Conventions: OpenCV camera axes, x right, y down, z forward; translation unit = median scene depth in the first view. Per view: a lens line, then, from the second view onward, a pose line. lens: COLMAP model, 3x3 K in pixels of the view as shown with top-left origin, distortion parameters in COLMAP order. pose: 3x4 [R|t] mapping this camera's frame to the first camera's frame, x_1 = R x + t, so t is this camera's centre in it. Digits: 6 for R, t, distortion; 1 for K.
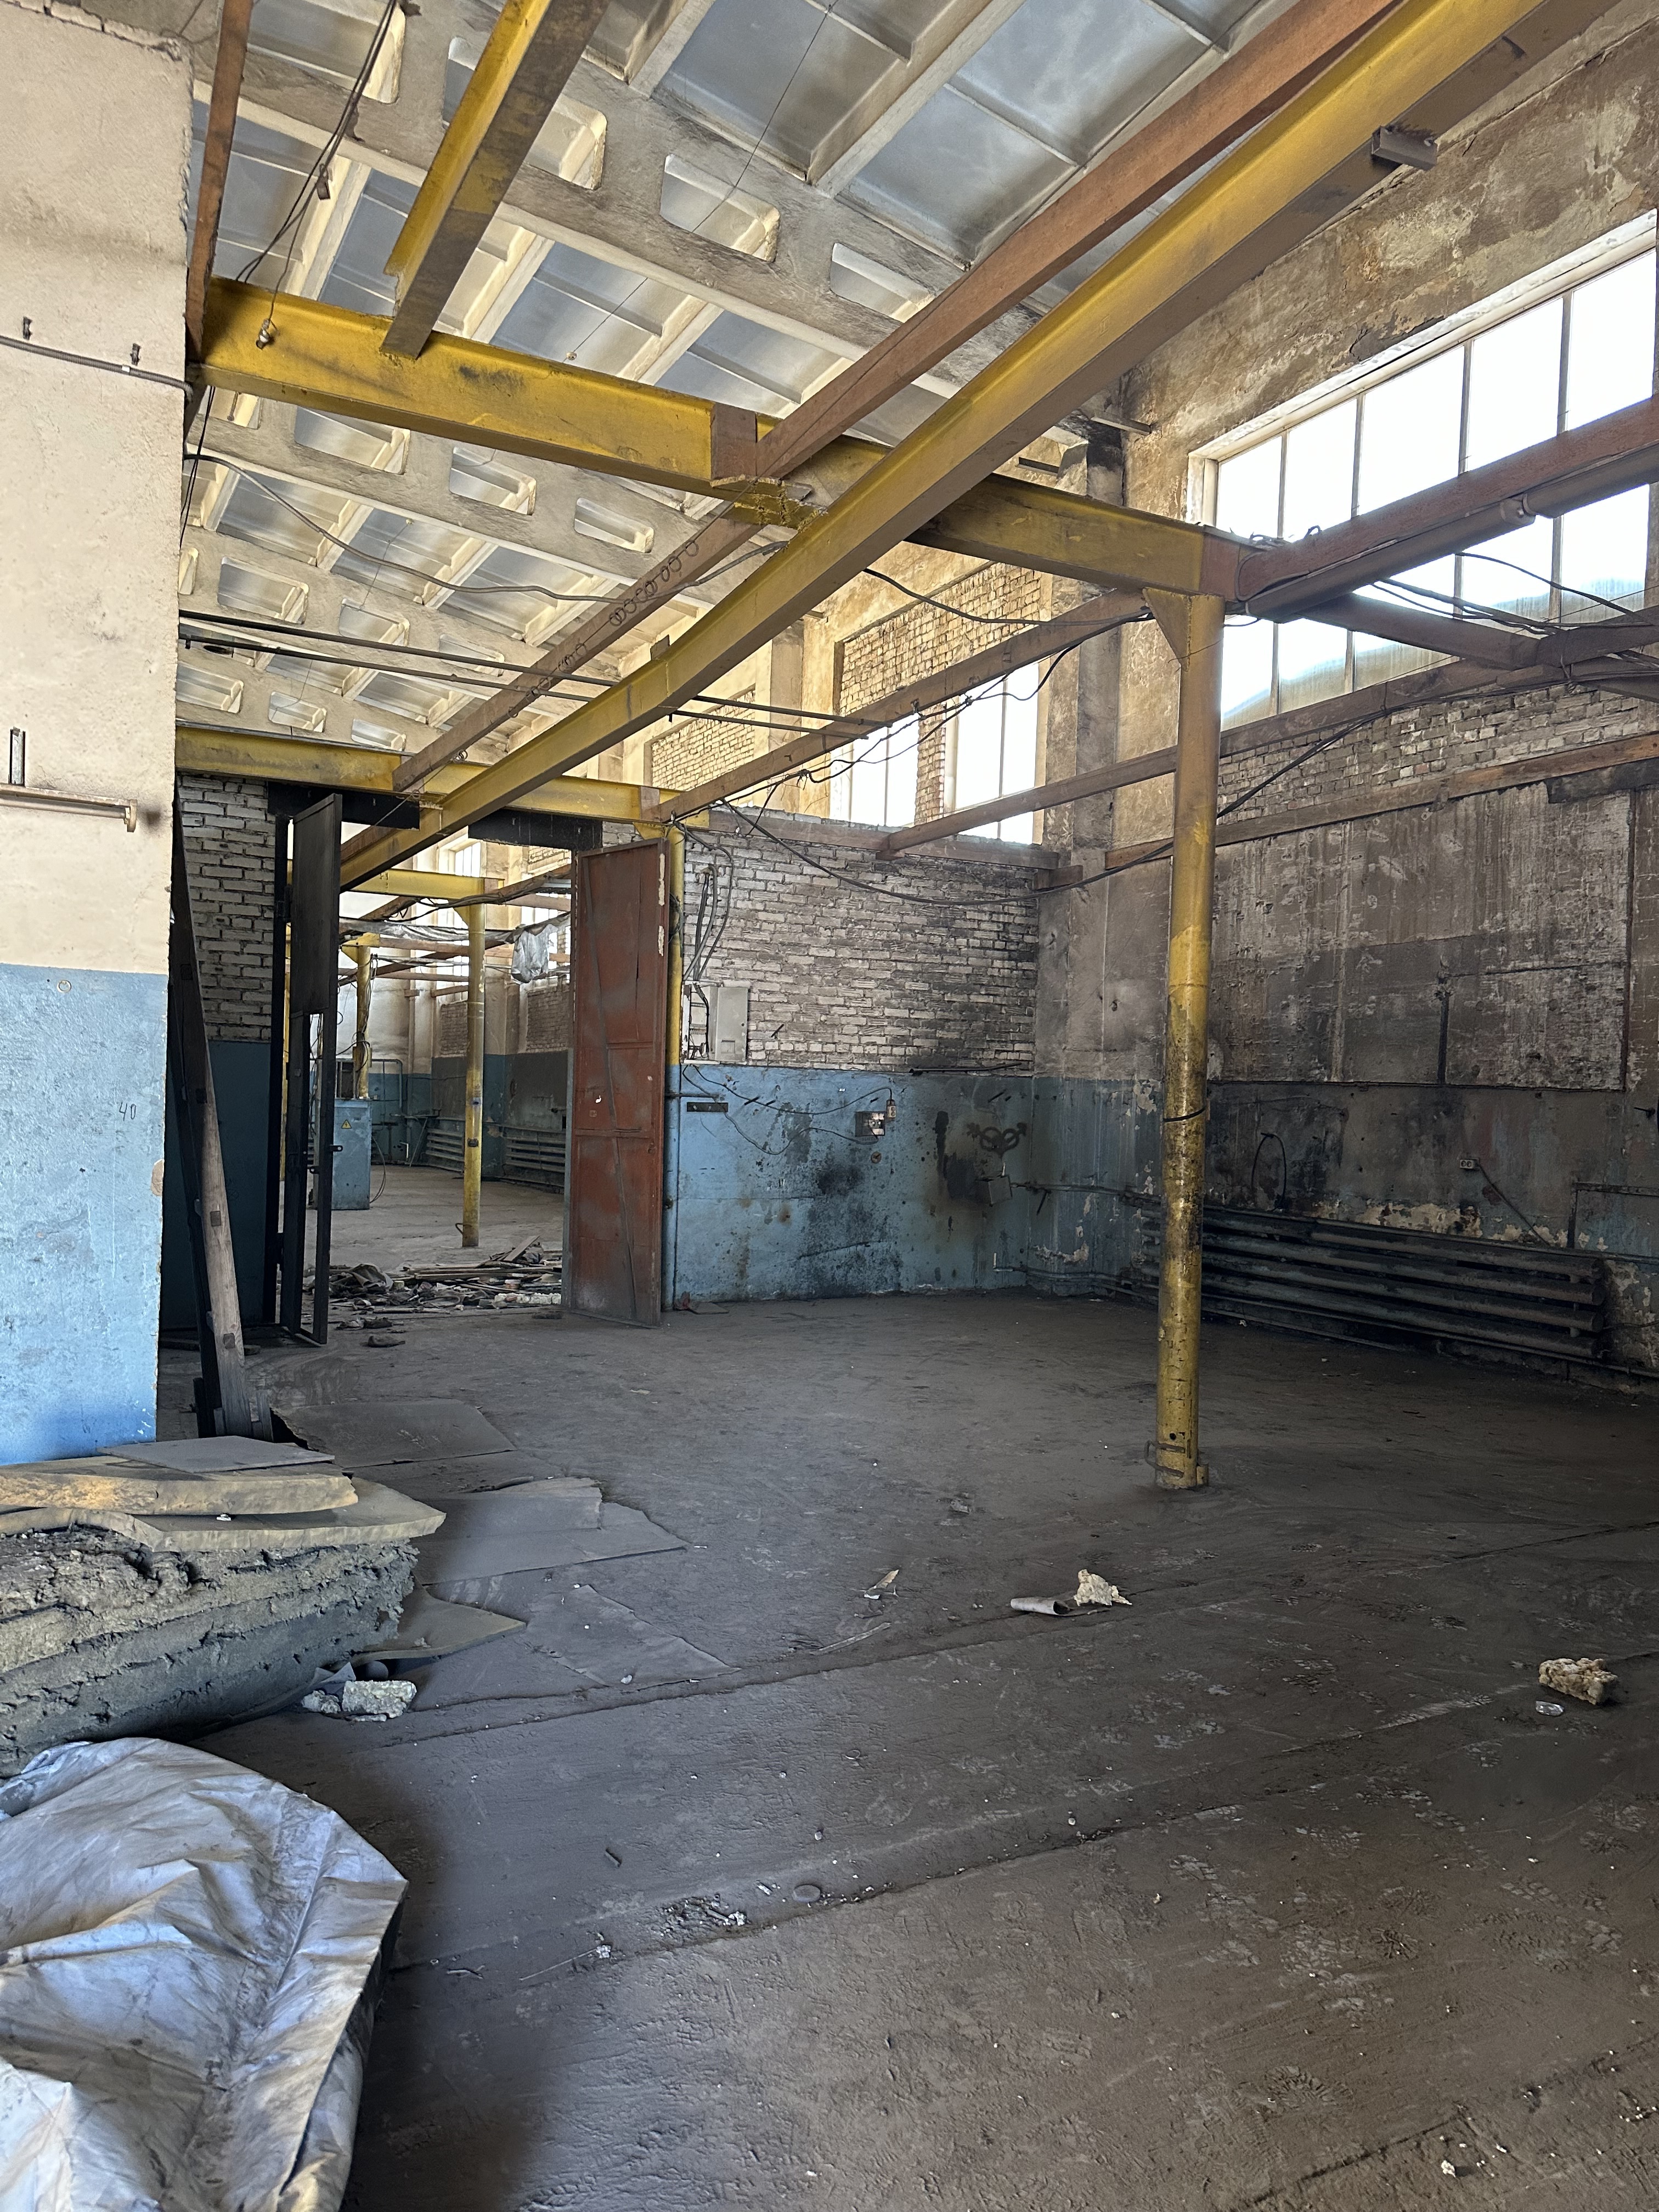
lens RADIAL K [[1553.5, 0, 835.1], [0, 1553.5, 1109.2], [0, 0, 1]] dist [0.027539, -0.022596]
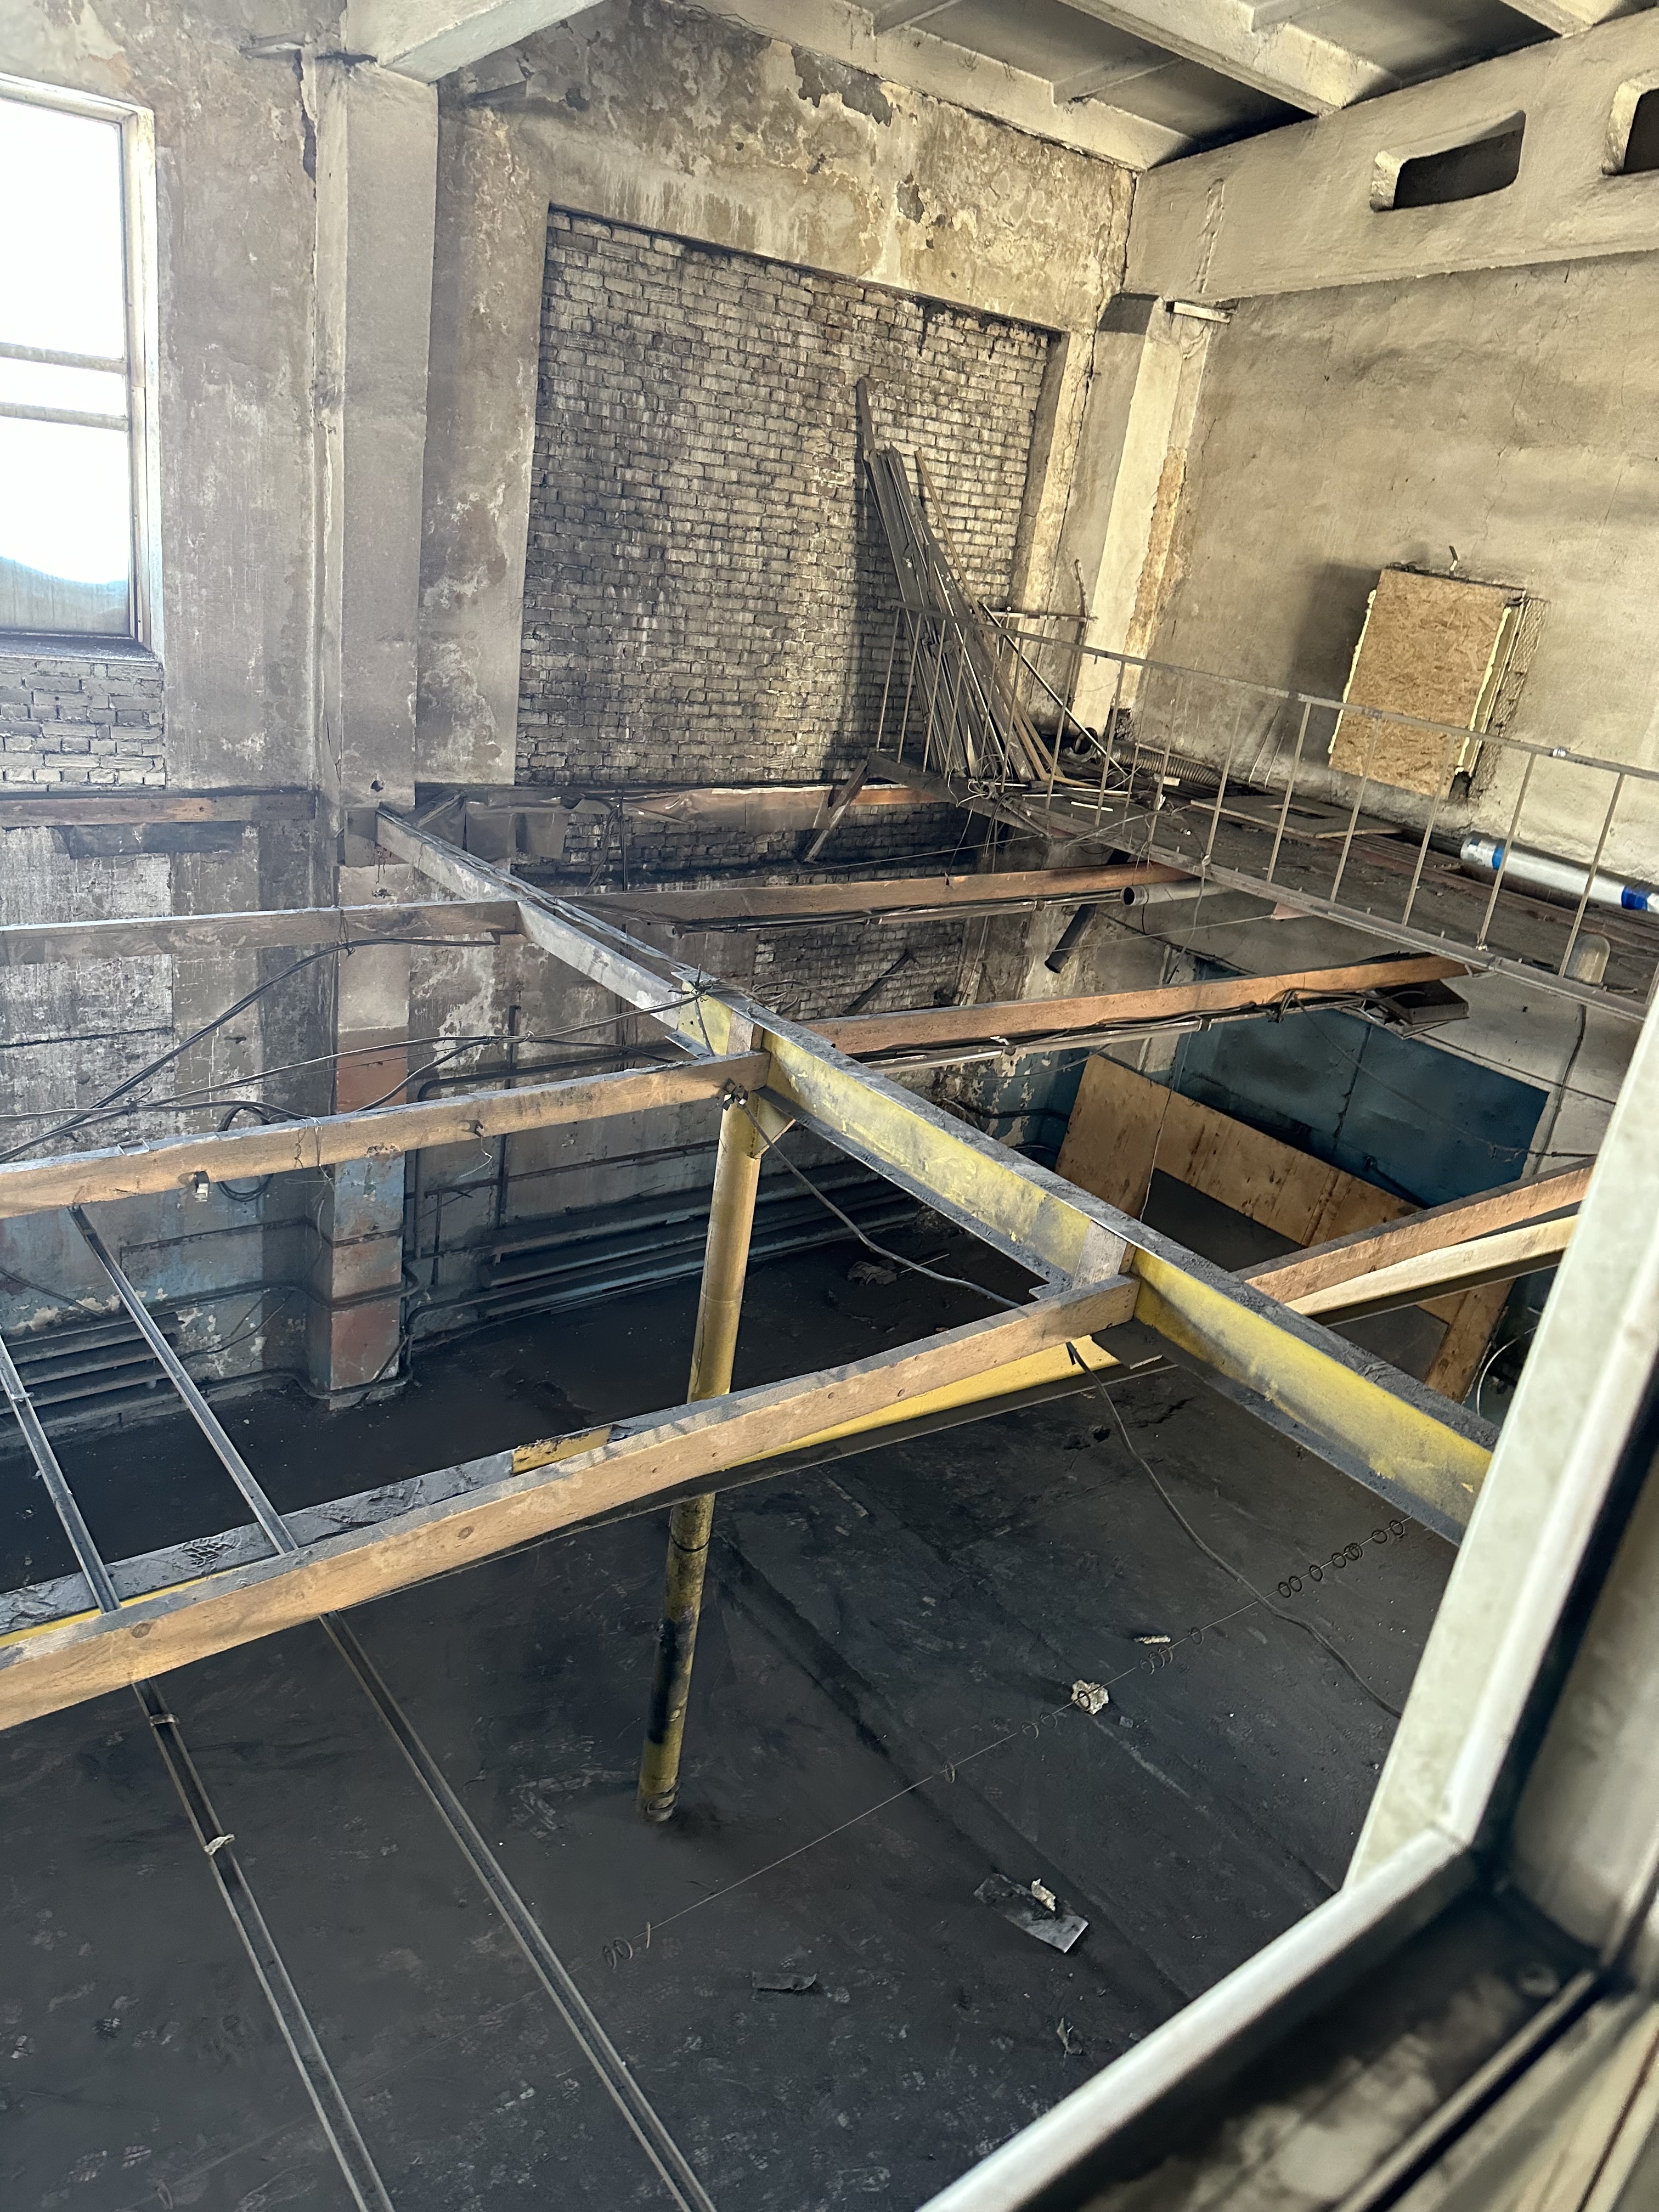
lens RADIAL K [[1553.5, 0, 827.1], [0, 1553.5, 1105.9], [0, 0, 1]] dist [0.027539, -0.022596]
pose [[-0.155340, -0.419141, 0.894534, -0.402835], [-0.128927, 0.906383, 0.402304, -0.465086], [-0.979412, -0.052836, -0.194836, 0.767490]]
